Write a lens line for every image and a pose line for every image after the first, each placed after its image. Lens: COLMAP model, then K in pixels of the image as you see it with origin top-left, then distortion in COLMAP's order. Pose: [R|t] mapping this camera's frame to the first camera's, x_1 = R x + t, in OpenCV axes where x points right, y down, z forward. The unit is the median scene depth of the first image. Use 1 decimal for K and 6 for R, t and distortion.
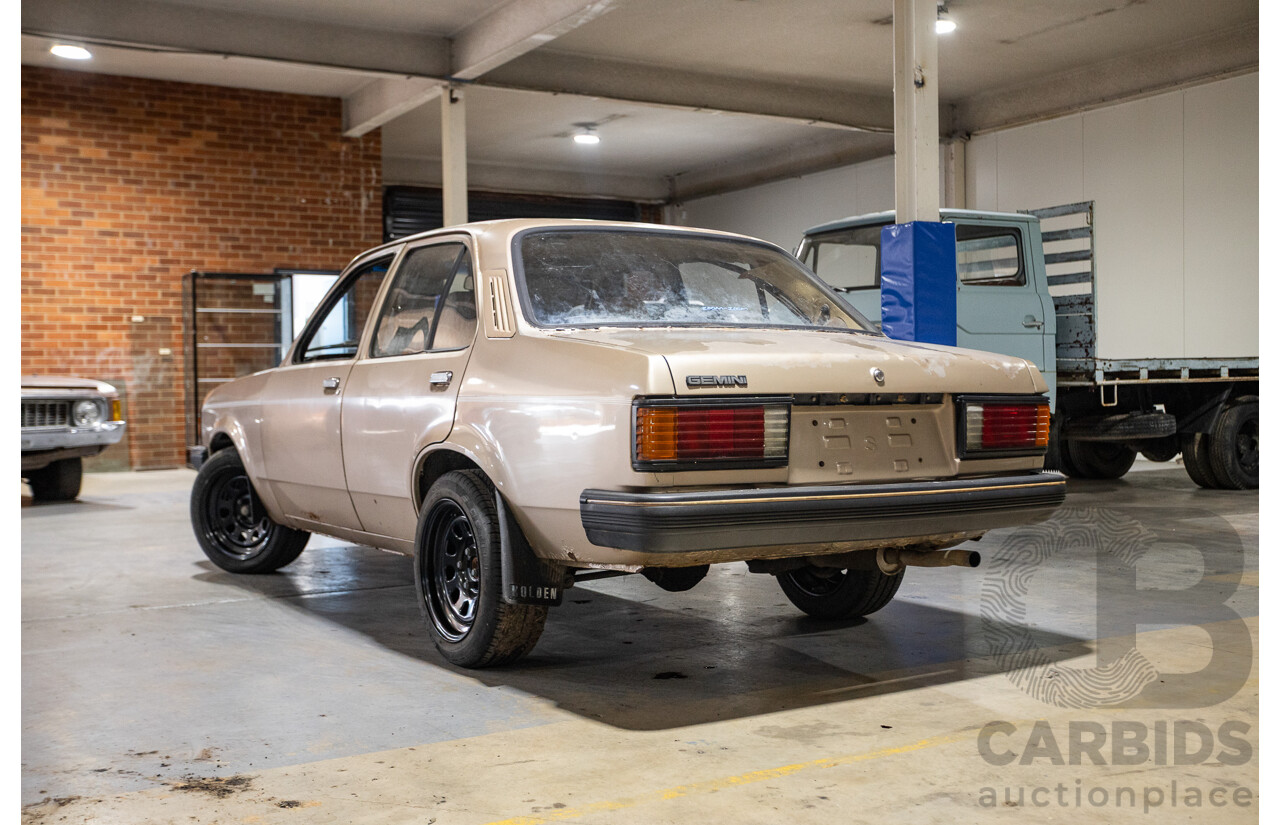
lens RADIAL K [[1347.8, 0, 640.0], [0, 1347.8, 412.5], [0, 0, 1]] dist [0.002063, 0.019217]
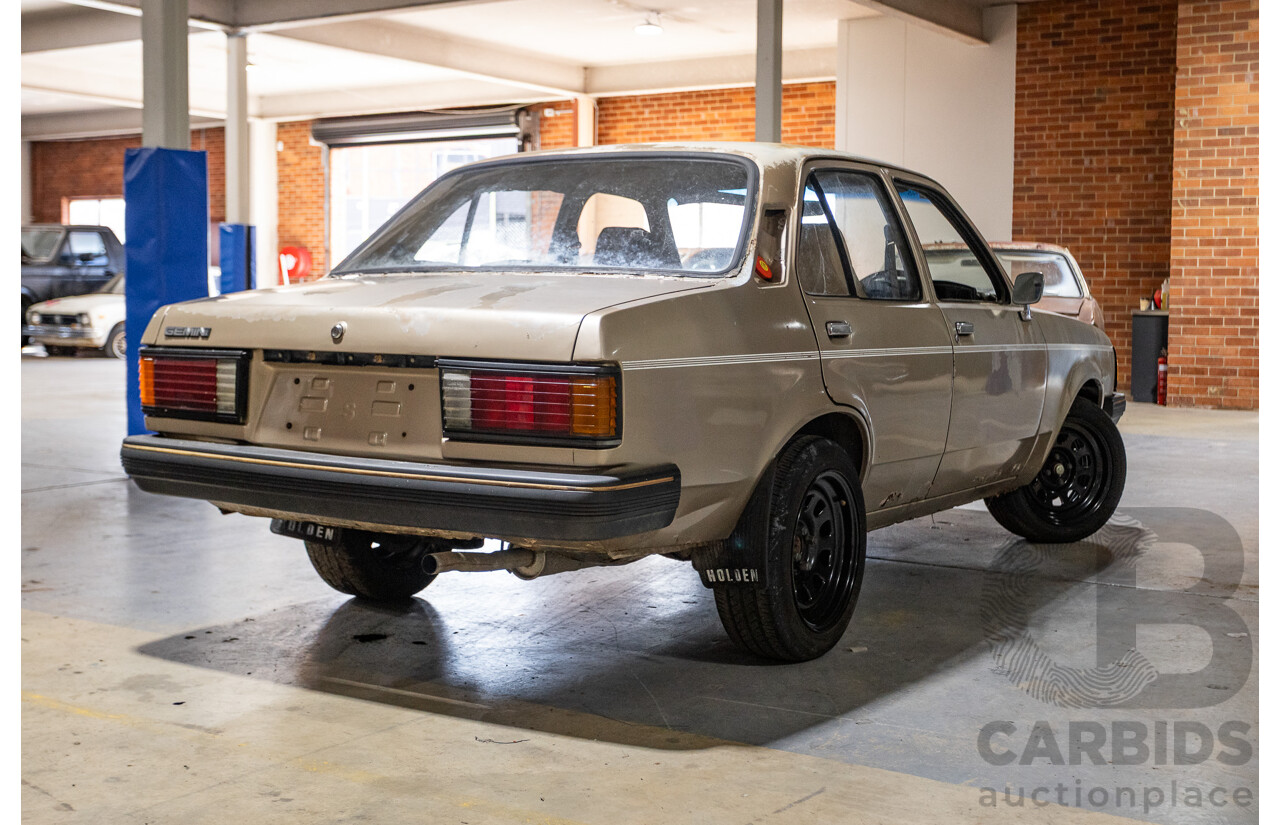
lens RADIAL K [[1611.1, 0, 644.1], [0, 1611.1, 387.6], [0, 0, 1]] dist [-0.005838, 0.010943]
pose [[0.409948, 0.061343, -0.910044, 1.184829], [-0.027769, 0.998113, 0.054770, -0.052650], [0.911686, 0.002818, 0.410877, 0.740410]]
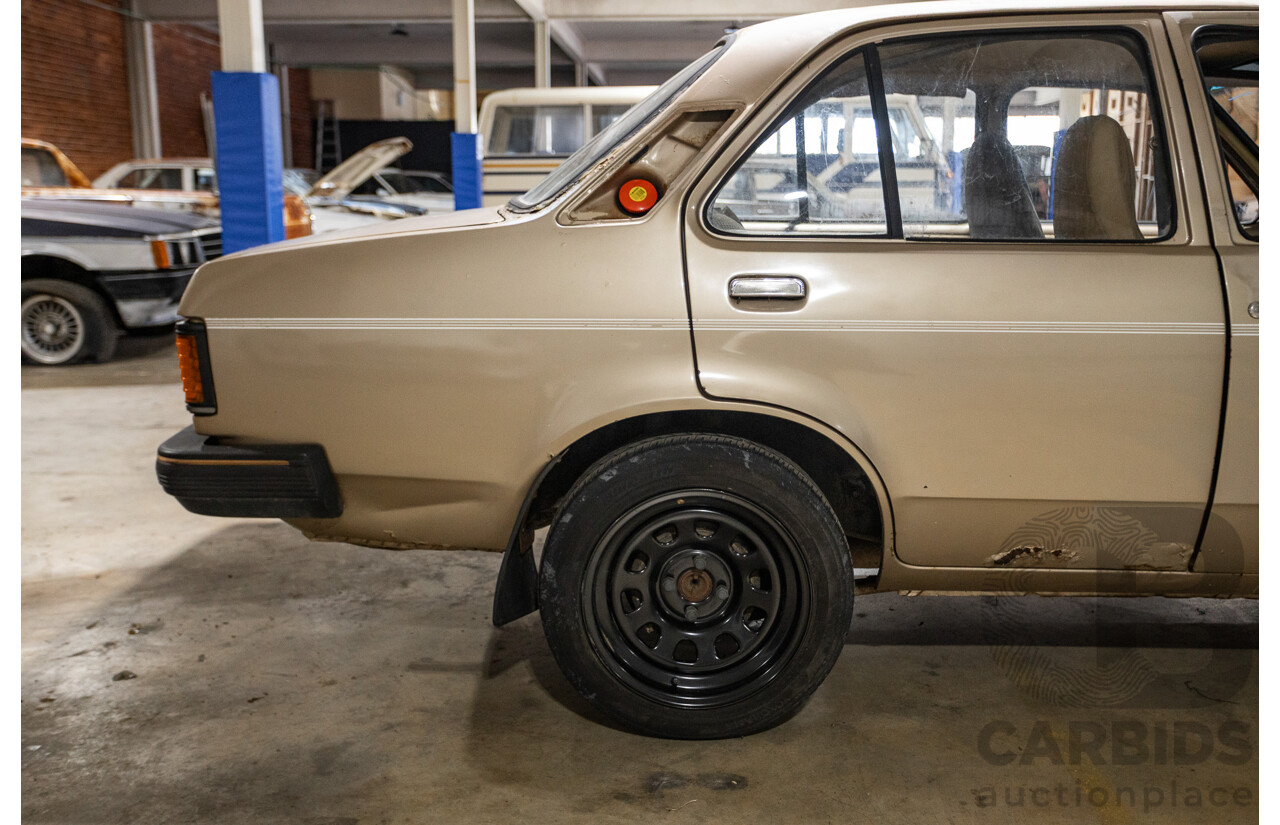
lens RADIAL K [[1202.2, 0, 640.0], [0, 1202.2, 412.5], [0, 0, 1]] dist [0.004462, 0.026273]
pose [[-0.575114, 0.152415, -0.803750, 1.147535], [-0.013947, 0.980522, 0.195916, -0.056398], [0.817955, 0.123884, -0.561786, 0.817643]]
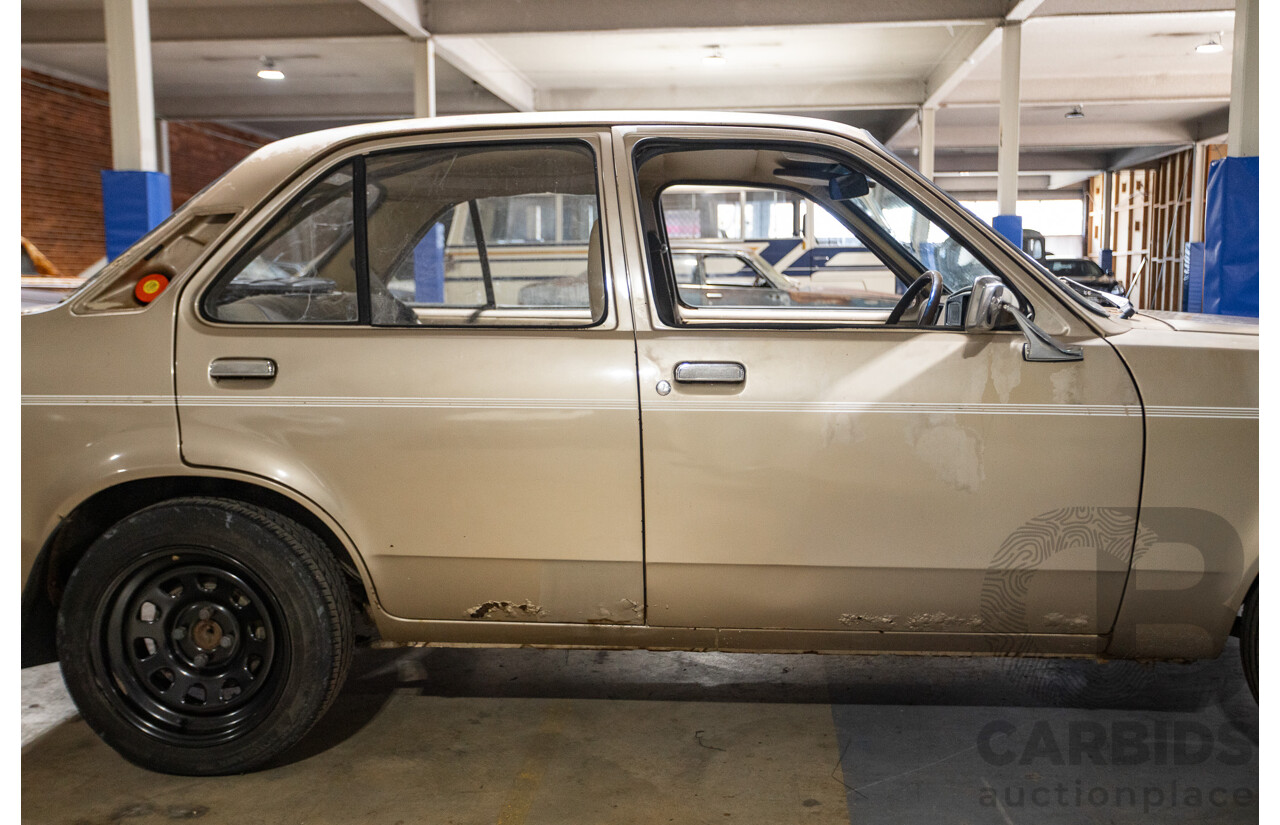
lens RADIAL K [[1189.5, 0, 640.0], [0, 1189.5, 412.5], [0, 0, 1]] dist [0.010874, 0.018897]
pose [[-0.612689, 0.098008, -0.784224, 1.135807], [-0.008486, 0.991408, 0.130531, -0.057237], [0.790279, 0.086630, -0.606593, 0.843543]]
